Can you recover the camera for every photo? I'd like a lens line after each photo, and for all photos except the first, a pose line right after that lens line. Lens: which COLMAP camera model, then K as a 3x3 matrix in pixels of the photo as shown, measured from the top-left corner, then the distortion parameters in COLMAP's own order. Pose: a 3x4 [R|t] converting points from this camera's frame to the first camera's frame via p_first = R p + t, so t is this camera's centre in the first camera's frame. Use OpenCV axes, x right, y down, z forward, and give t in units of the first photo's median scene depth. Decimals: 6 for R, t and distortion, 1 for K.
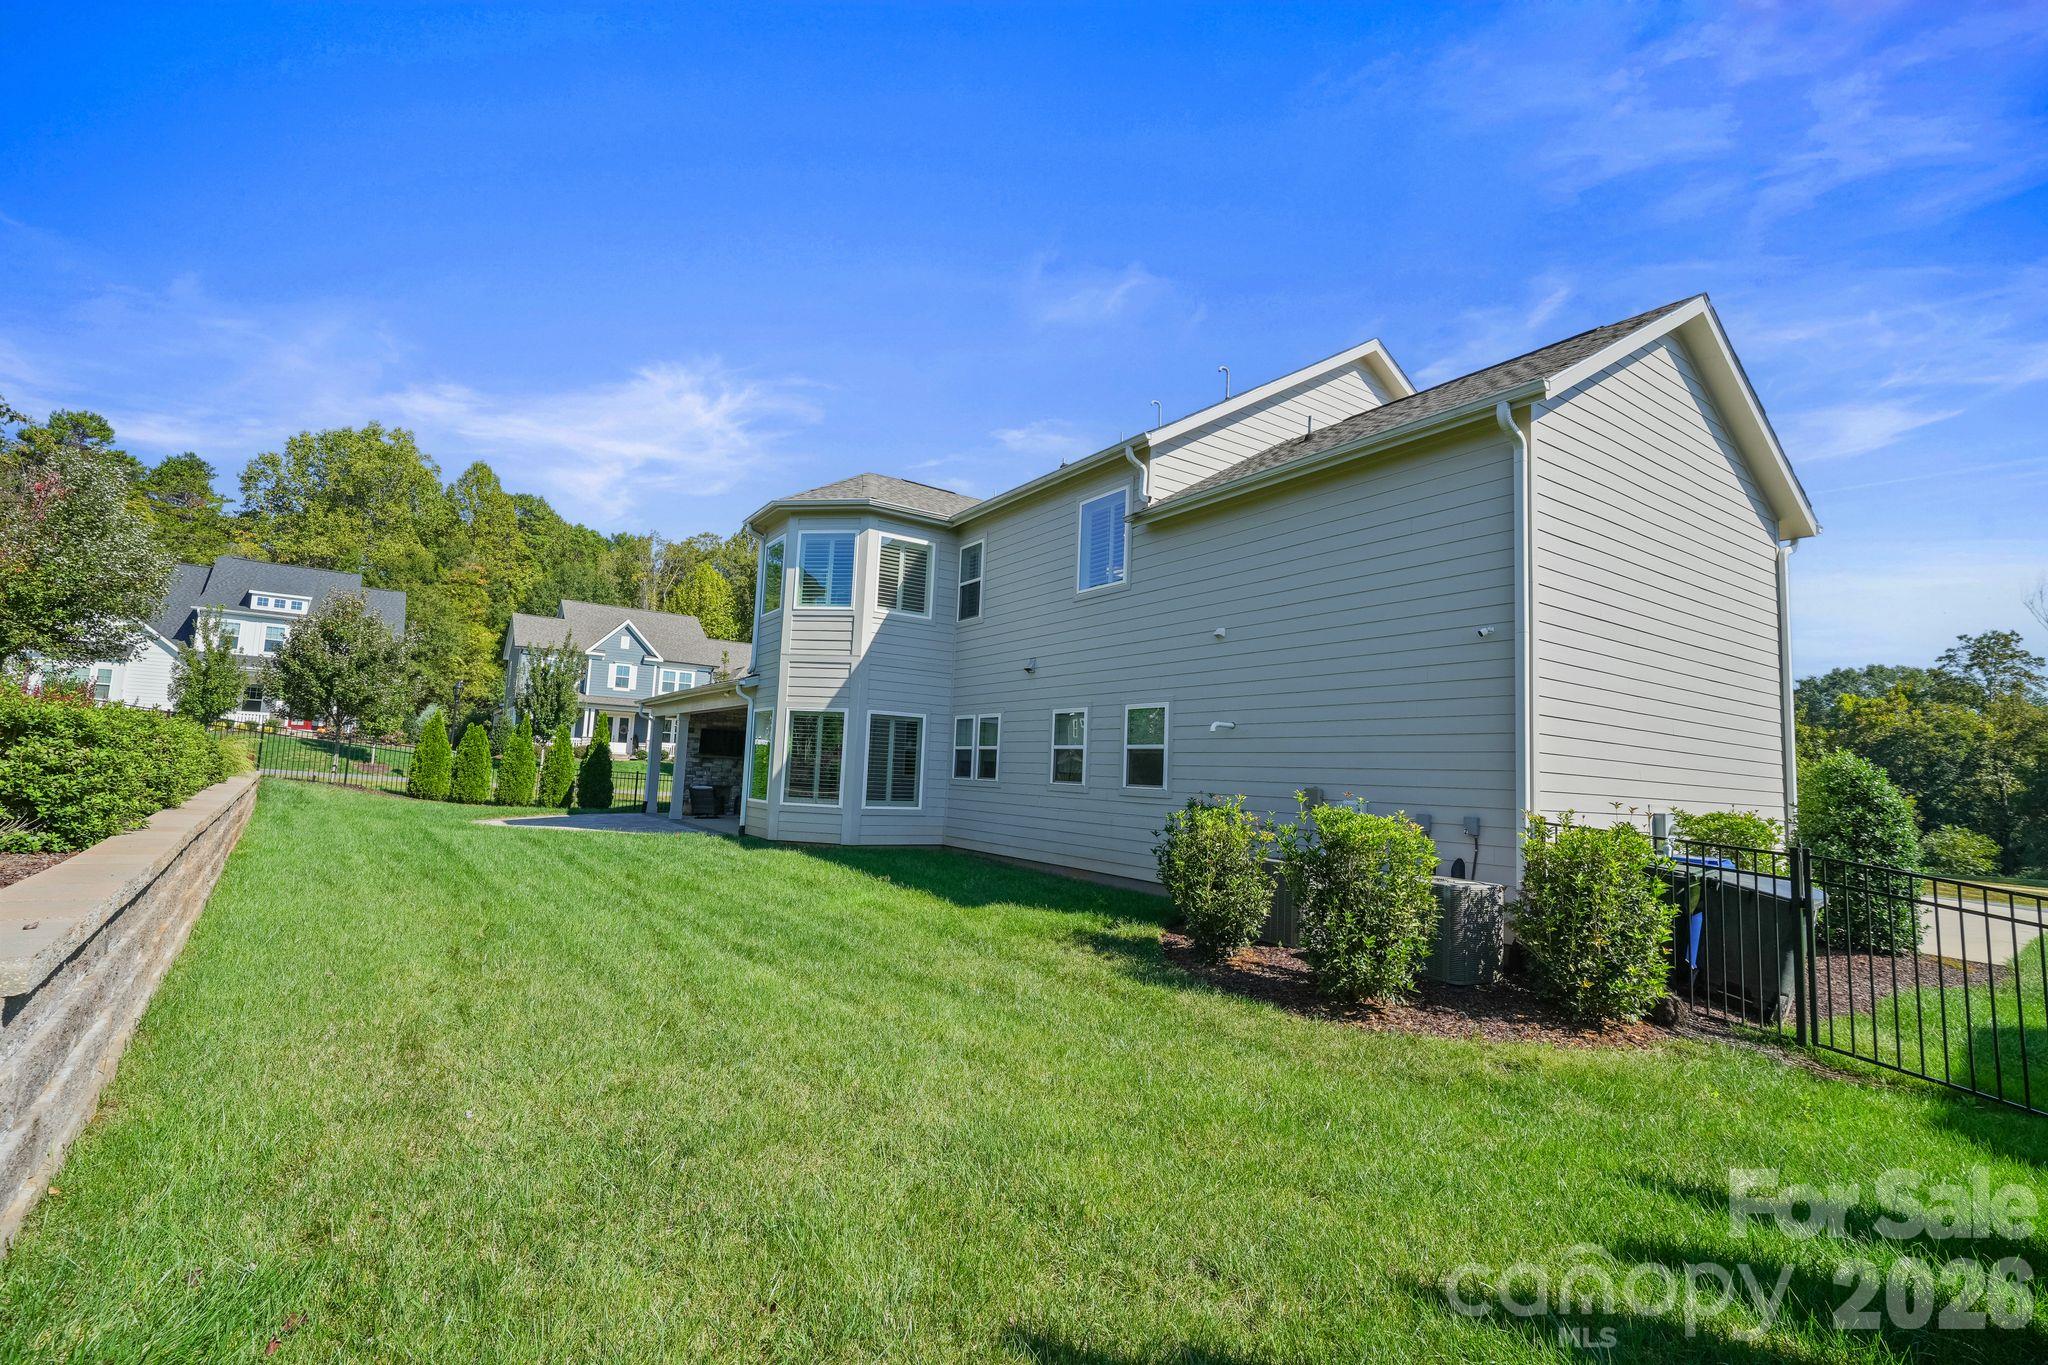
lens RADIAL K [[908.0, 0, 1023.5], [0, 908.0, 705.4], [0, 0, 1]] dist [0.002076, 0.001597]
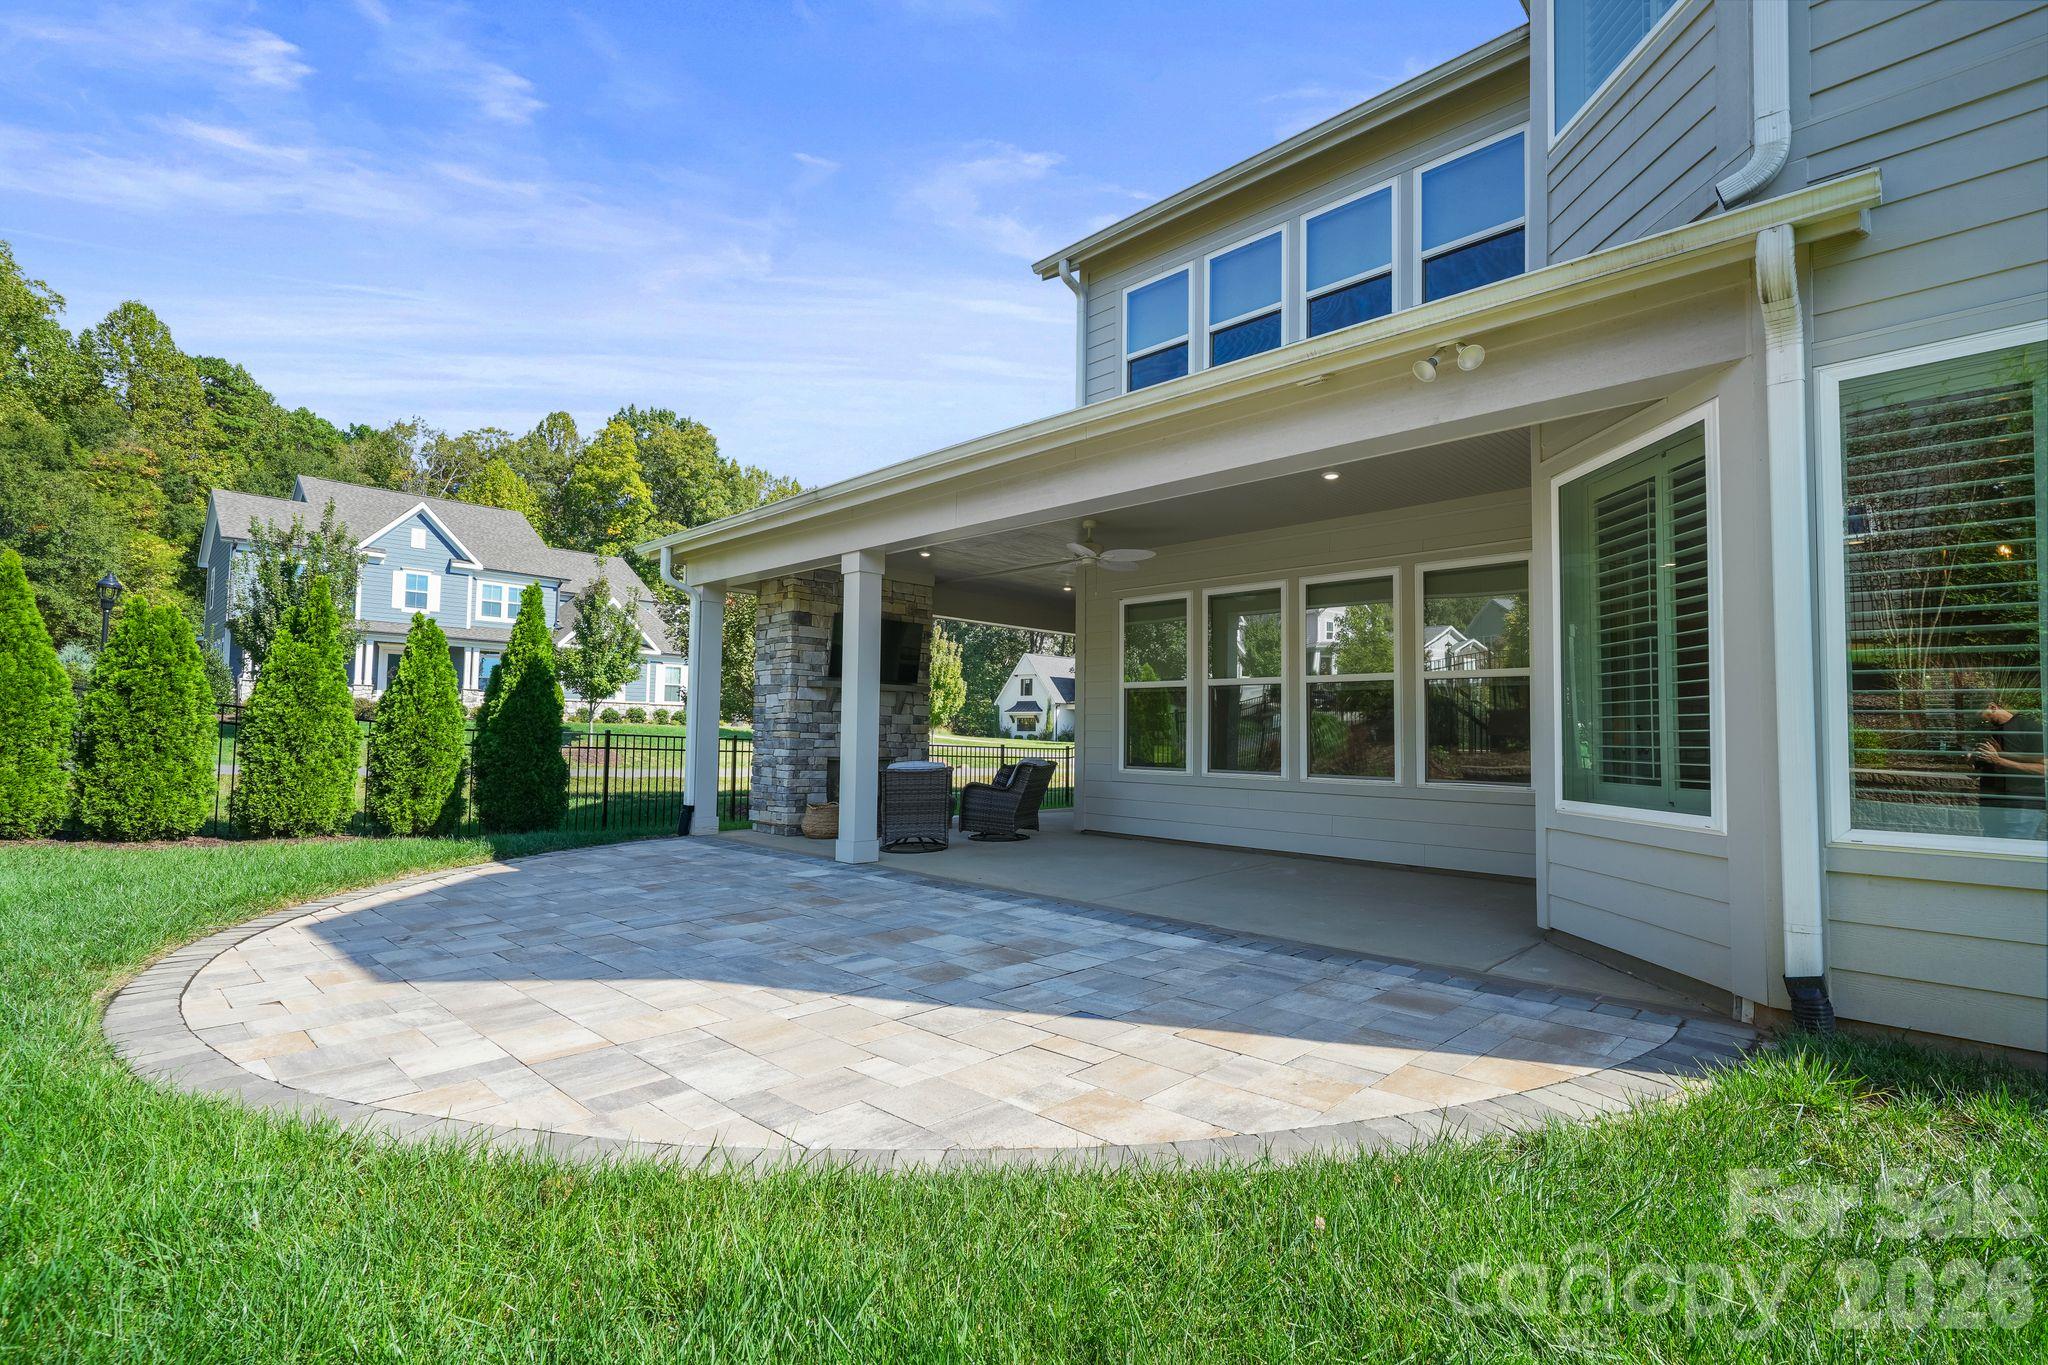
lens RADIAL K [[908.0, 0, 1023.5], [0, 908.0, 705.4], [0, 0, 1]] dist [0.002076, 0.001597]
pose [[0.975709, -0.025848, 0.217543, -0.104782], [0.014032, 0.998350, 0.055687, 0.012874], [-0.218623, -0.051282, 0.974461, 0.173415]]
